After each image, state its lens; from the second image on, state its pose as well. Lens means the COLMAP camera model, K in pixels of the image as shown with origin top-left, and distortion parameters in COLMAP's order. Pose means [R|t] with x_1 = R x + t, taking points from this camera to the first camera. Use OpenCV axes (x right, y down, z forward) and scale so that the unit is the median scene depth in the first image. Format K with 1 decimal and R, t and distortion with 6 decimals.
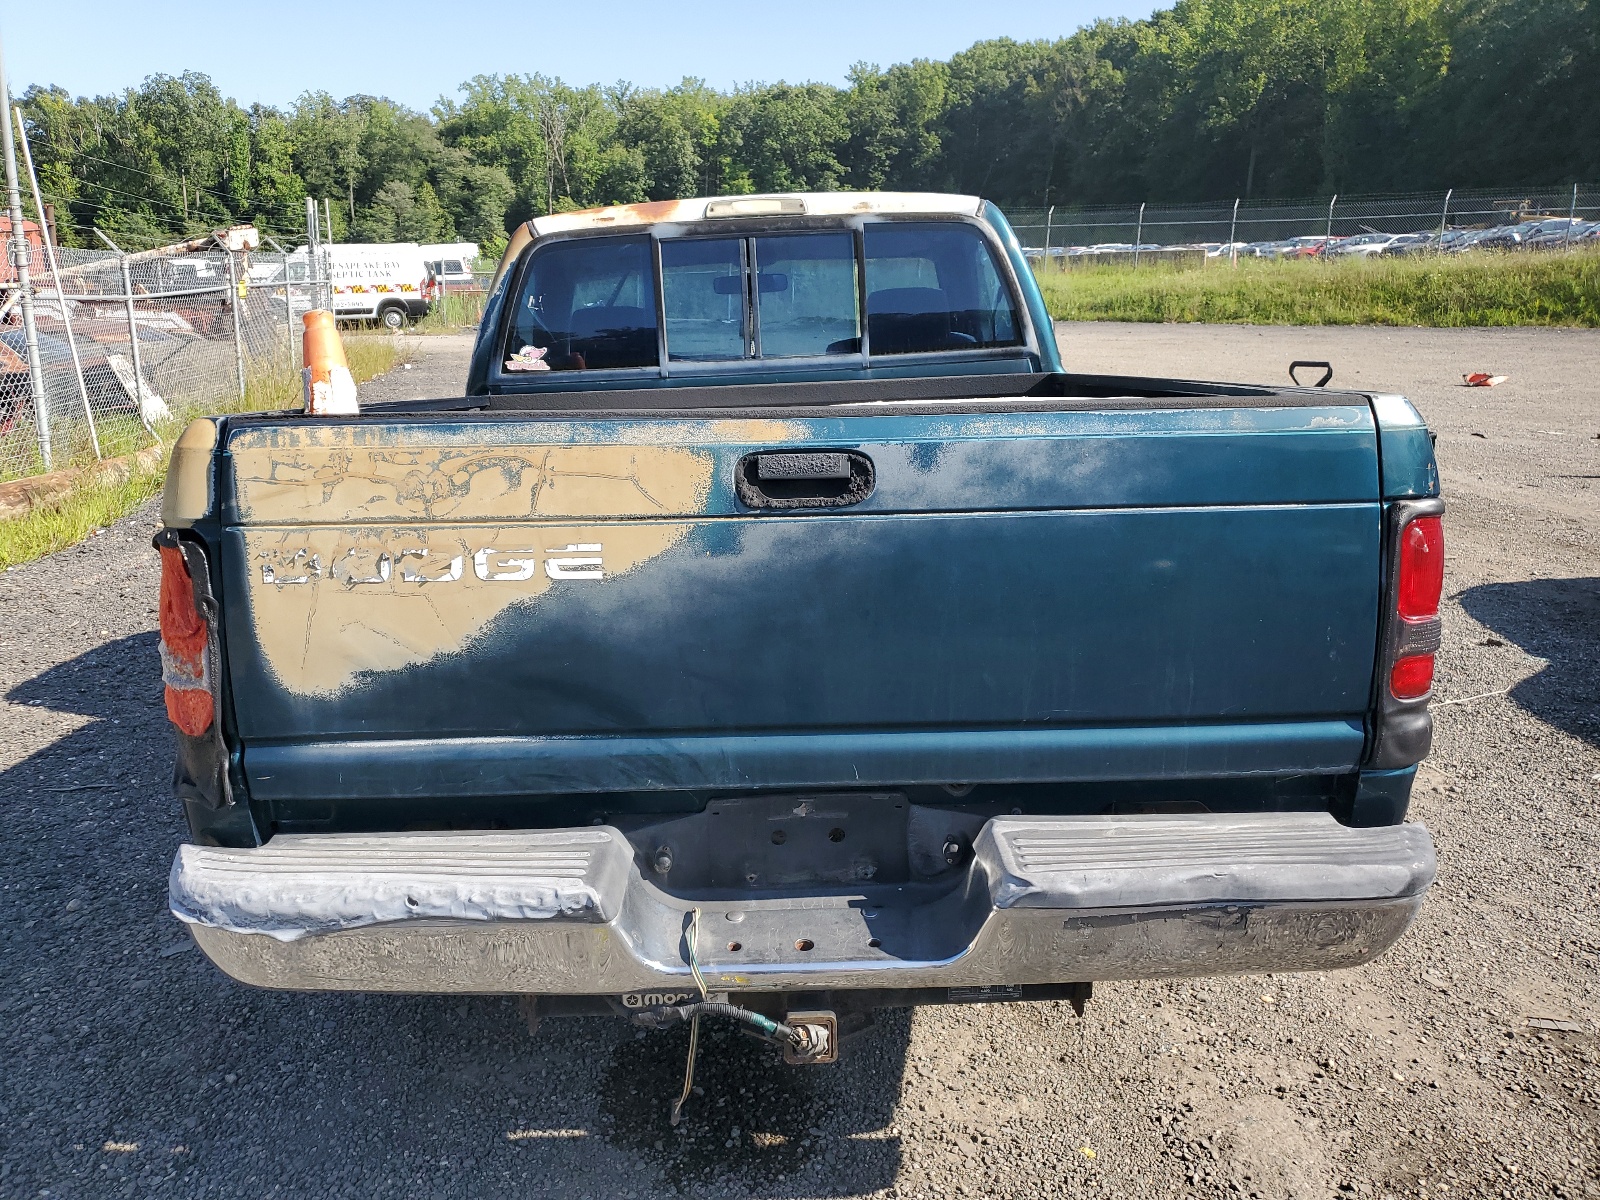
lens RADIAL K [[1231.7, 0, 798.2], [0, 1231.7, 596.8], [0, 0, 1]] dist [-0.004269, 0.002769]
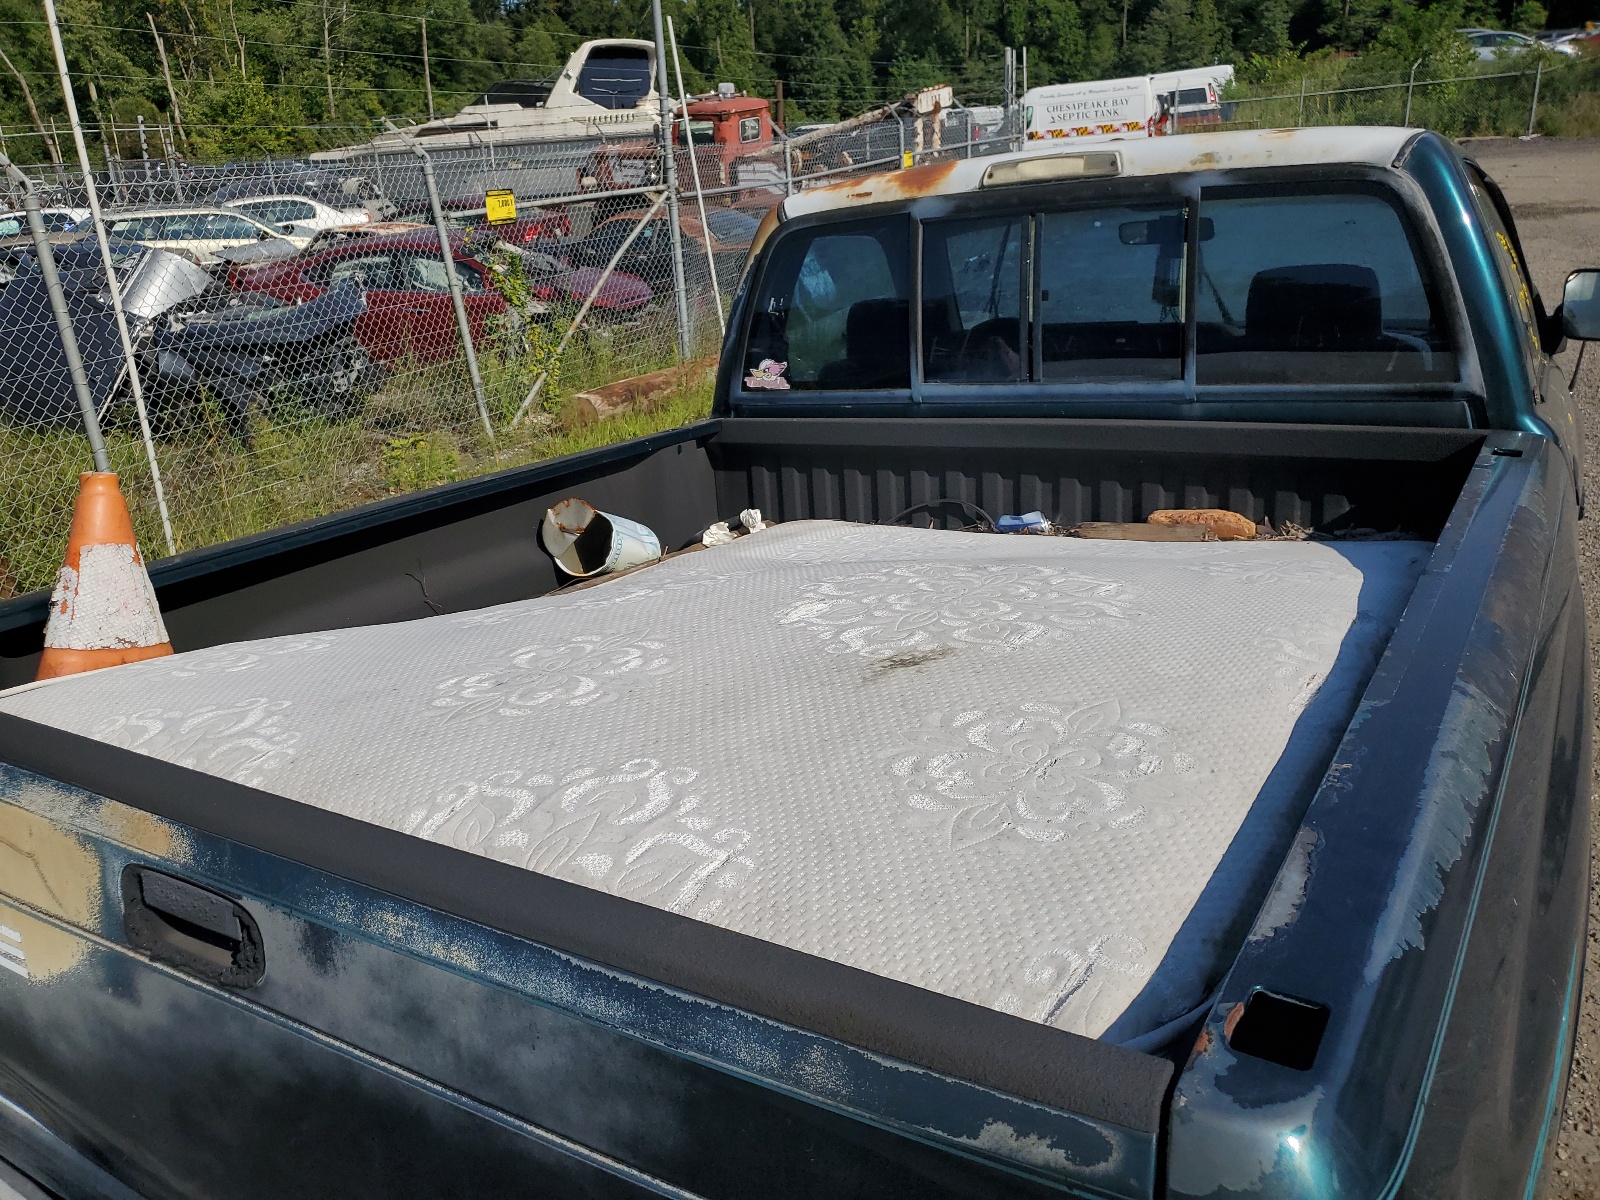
lens RADIAL K [[1231.7, 0, 800.2], [0, 1231.7, 605.2], [0, 0, 1]] dist [-0.004269, 0.002769]
pose [[0.830519, 0.143246, -0.538255, 0.257700], [-0.066985, 0.985037, 0.158792, -0.169652], [0.552948, -0.095825, 0.827687, 0.308282]]
